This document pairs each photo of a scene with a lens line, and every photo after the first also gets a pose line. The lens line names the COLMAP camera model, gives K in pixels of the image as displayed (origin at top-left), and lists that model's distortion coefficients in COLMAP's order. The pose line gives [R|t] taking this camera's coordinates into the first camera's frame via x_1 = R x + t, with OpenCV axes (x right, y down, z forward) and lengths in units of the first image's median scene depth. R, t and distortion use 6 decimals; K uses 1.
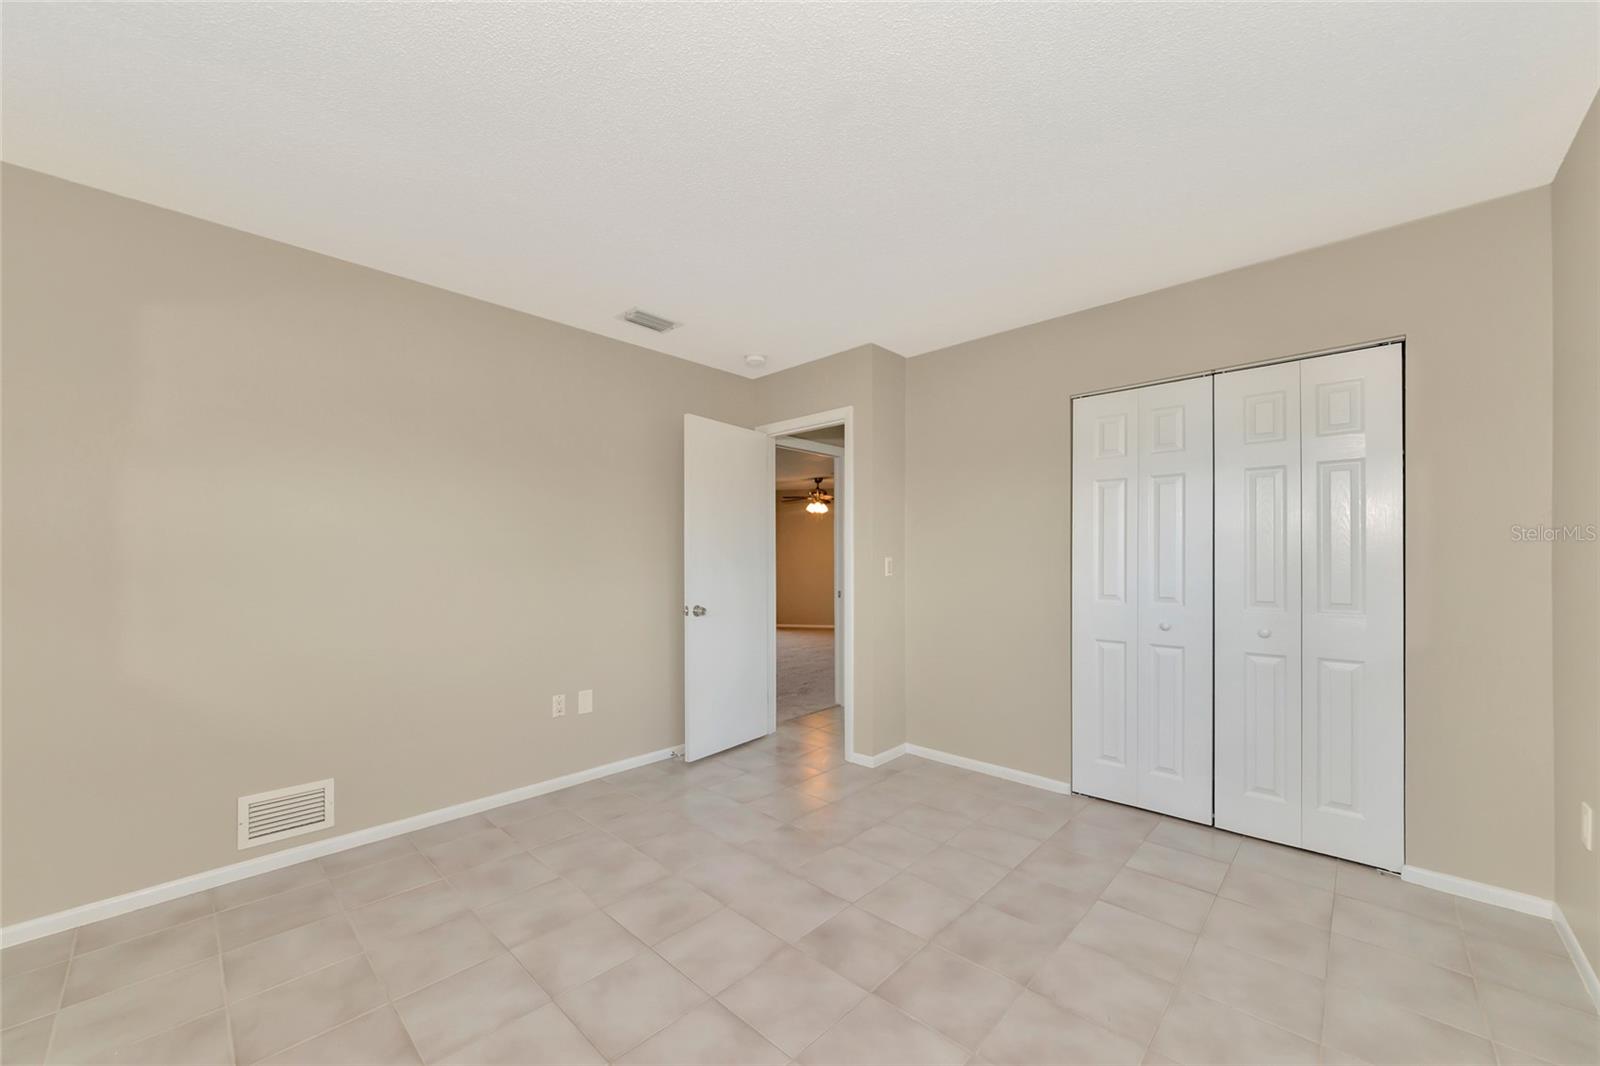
lens RADIAL K [[604.8, 0, 801.0], [0, 604.8, 561.9], [0, 0, 1]] dist [-0.000940, 0.000068]
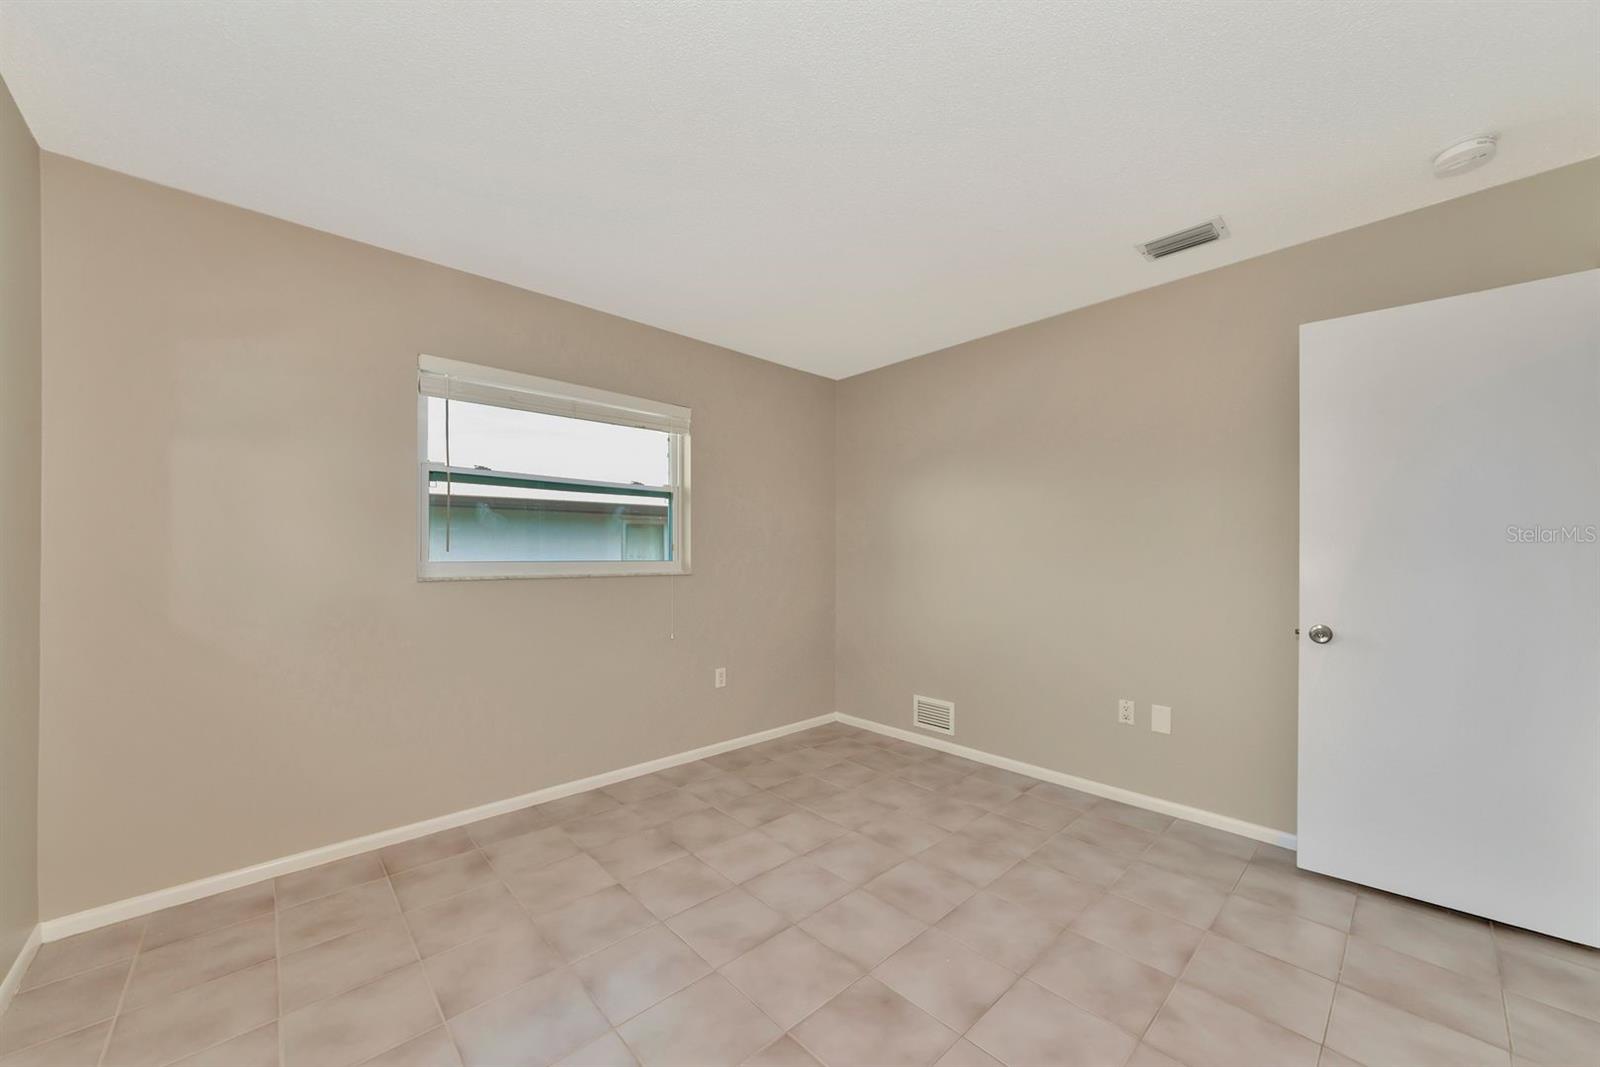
lens RADIAL K [[584.5, 0, 806.5], [0, 584.5, 554.9], [0, 0, 1]] dist [-0.000768, 0.000001]
pose [[-0.062062, -0.000454, -0.998072, 0.693619], [-0.000132, 1.000000, -0.000446, -0.001100], [0.998072, 0.000104, -0.062062, 0.764123]]
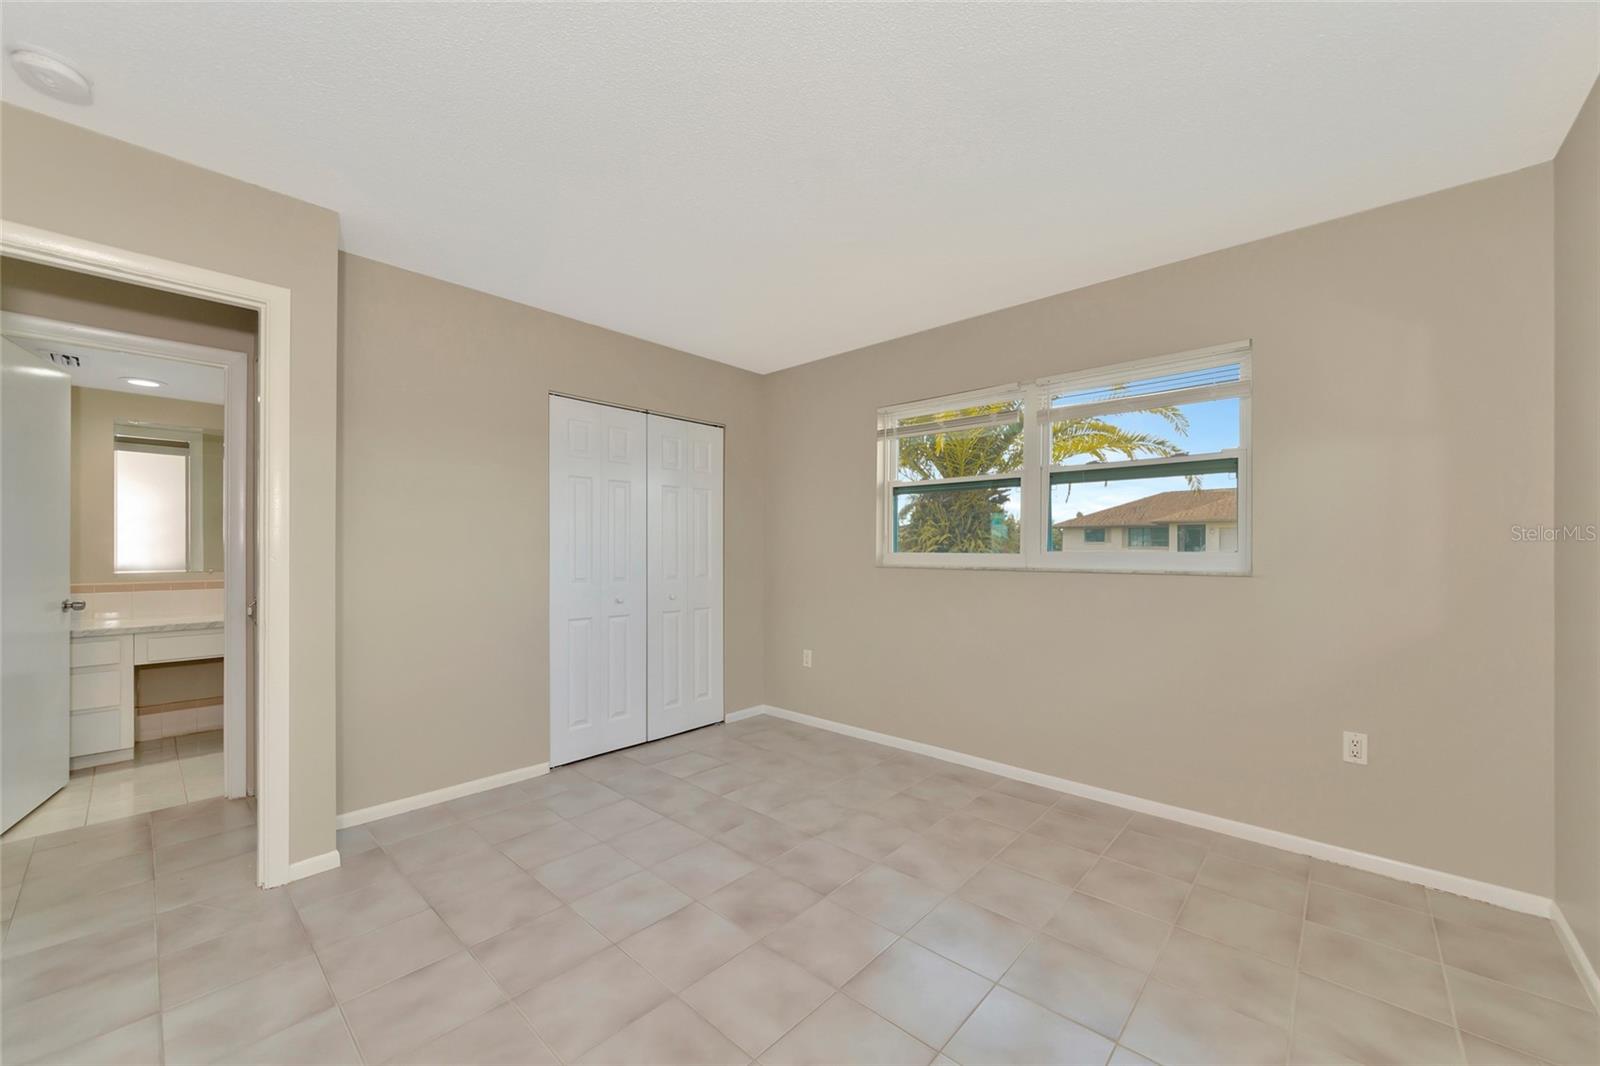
lens RADIAL K [[605.0, 0, 804.1], [0, 605.0, 547.2], [0, 0, 1]] dist [-0.001115, -0.000010]
pose [[-0.015959, 0.002981, 0.999868, -0.795333], [0.000345, 0.999996, -0.002976, -0.001011], [-0.999873, 0.000298, -0.015960, 0.749483]]
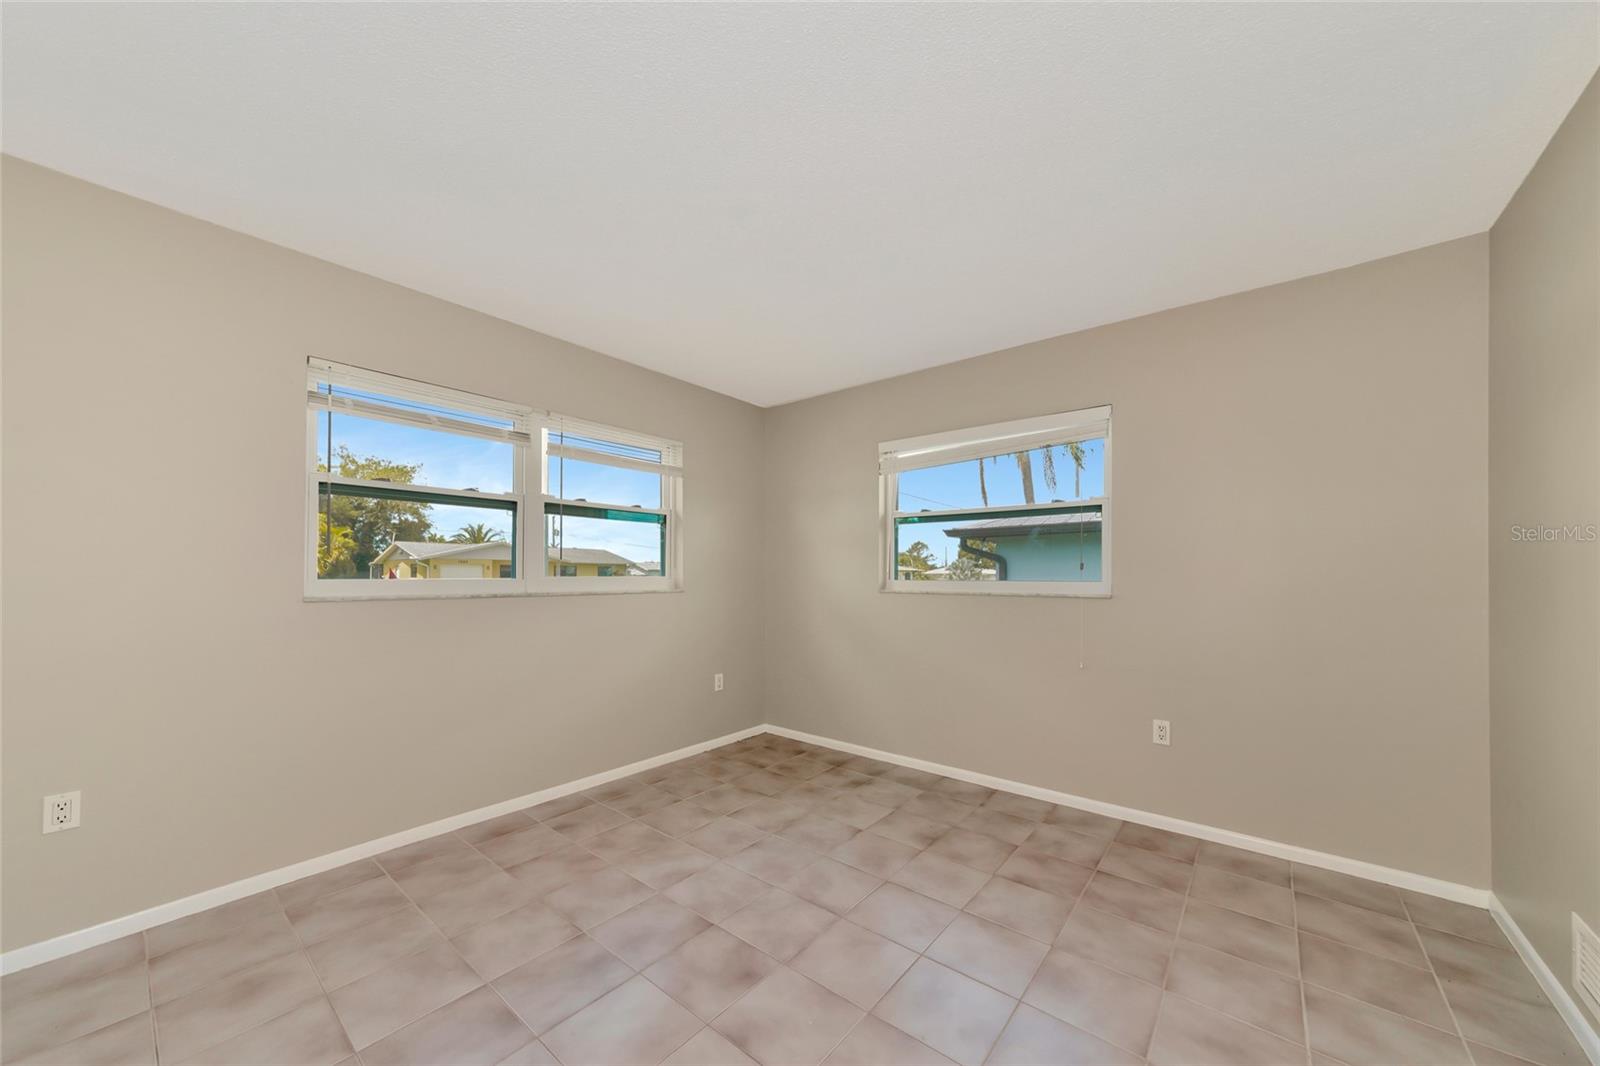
lens RADIAL K [[567.4, 0, 800.7], [0, 567.4, 560.5], [0, 0, 1]] dist [0.001336, 0.000187]
pose [[-0.997620, -0.003615, -0.068862, 0.016870], [-0.001979, 0.999715, -0.023801, -0.002439], [0.068929, -0.023608, -0.997342, 1.542017]]
